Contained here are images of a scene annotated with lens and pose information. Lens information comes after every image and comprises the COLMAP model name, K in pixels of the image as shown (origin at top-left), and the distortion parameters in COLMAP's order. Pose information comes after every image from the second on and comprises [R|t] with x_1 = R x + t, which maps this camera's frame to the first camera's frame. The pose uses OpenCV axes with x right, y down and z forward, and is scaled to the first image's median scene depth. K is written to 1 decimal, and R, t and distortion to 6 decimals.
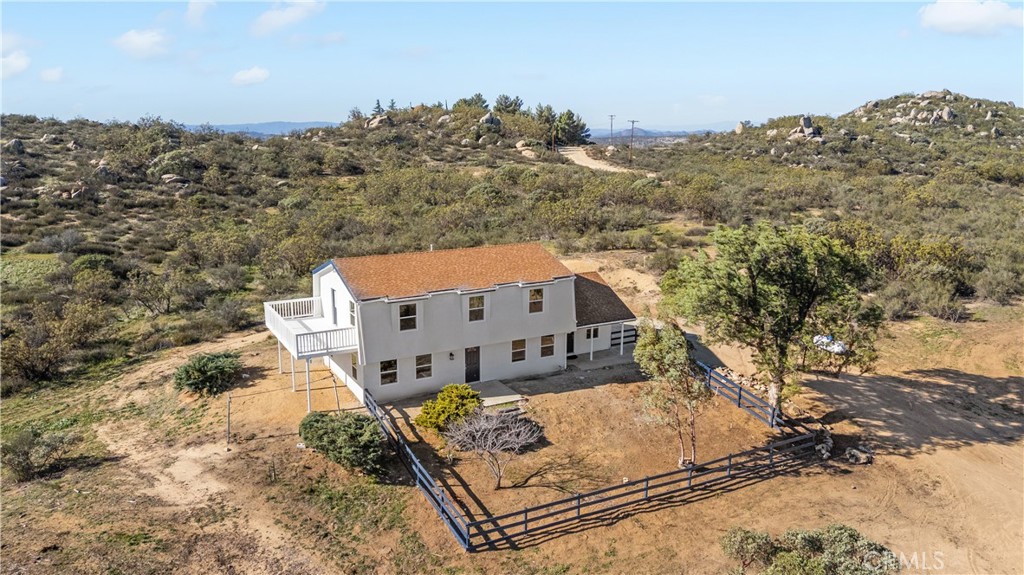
lens RADIAL K [[747.3, 0, 514.8], [0, 747.3, 287.4], [0, 0, 1]] dist [0.082686, -0.091177]
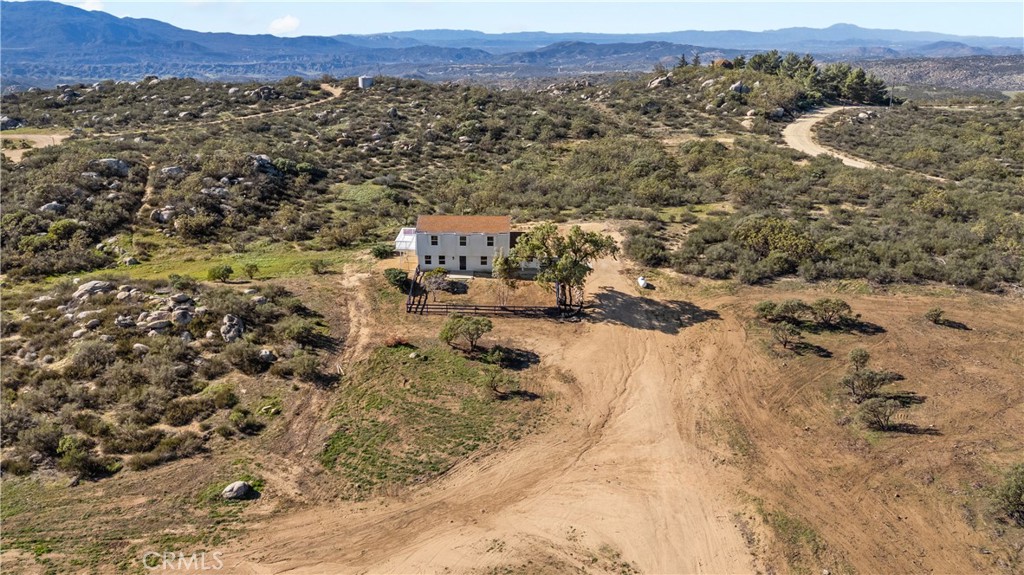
lens RADIAL K [[765.2, 0, 515.1], [0, 765.2, 284.2], [0, 0, 1]] dist [0.077928, -0.084720]
pose [[0.873185, 0.161198, -0.459959, 1.261738], [-0.113841, 0.985073, 0.129114, -0.174791], [0.473907, -0.060378, 0.878503, -1.160840]]
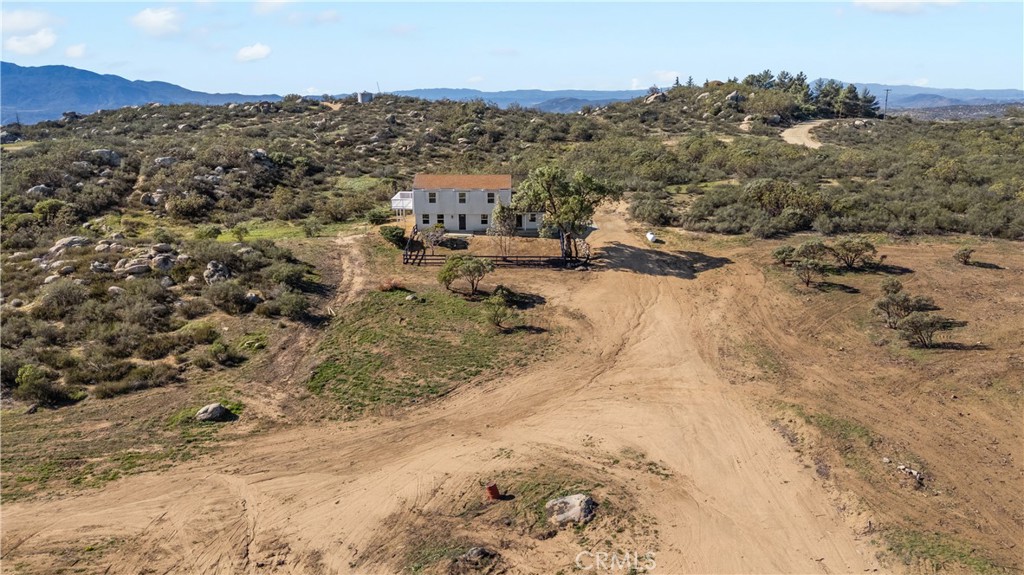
lens RADIAL K [[747.3, 0, 514.8], [0, 747.3, 287.4], [0, 0, 1]] dist [0.082686, -0.091177]
pose [[0.875751, 0.122758, -0.466895, 1.209807], [-0.101637, 0.992337, 0.070269, 0.121807], [0.471943, -0.014084, 0.881516, -1.024113]]
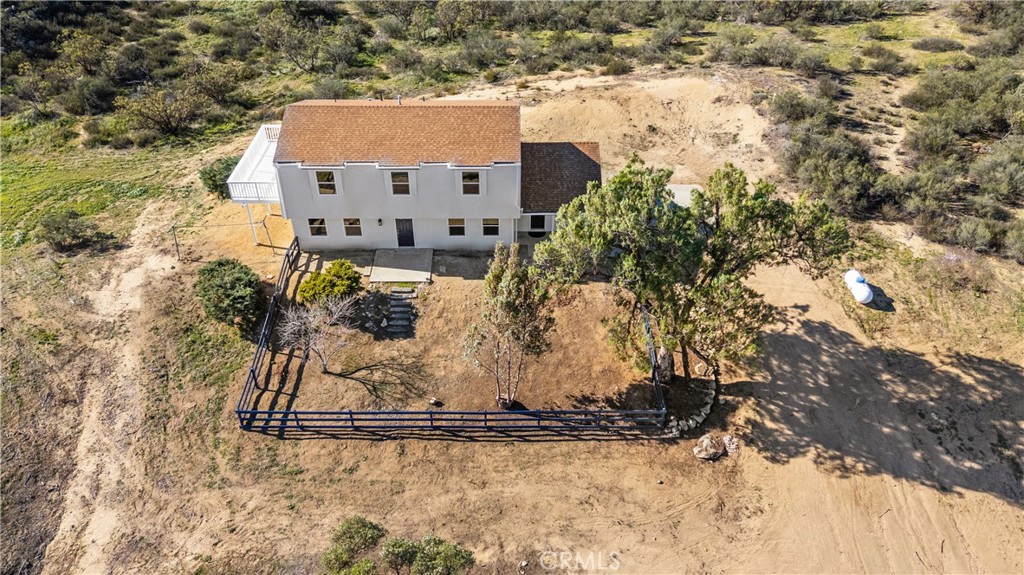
lens RADIAL K [[747.3, 0, 514.8], [0, 747.3, 287.4], [0, 0, 1]] dist [0.082686, -0.091177]
pose [[0.877633, 0.281188, -0.388192, 0.481224], [-0.101772, 0.900705, 0.422341, -0.268790], [0.468404, -0.331154, 0.819106, 0.196072]]
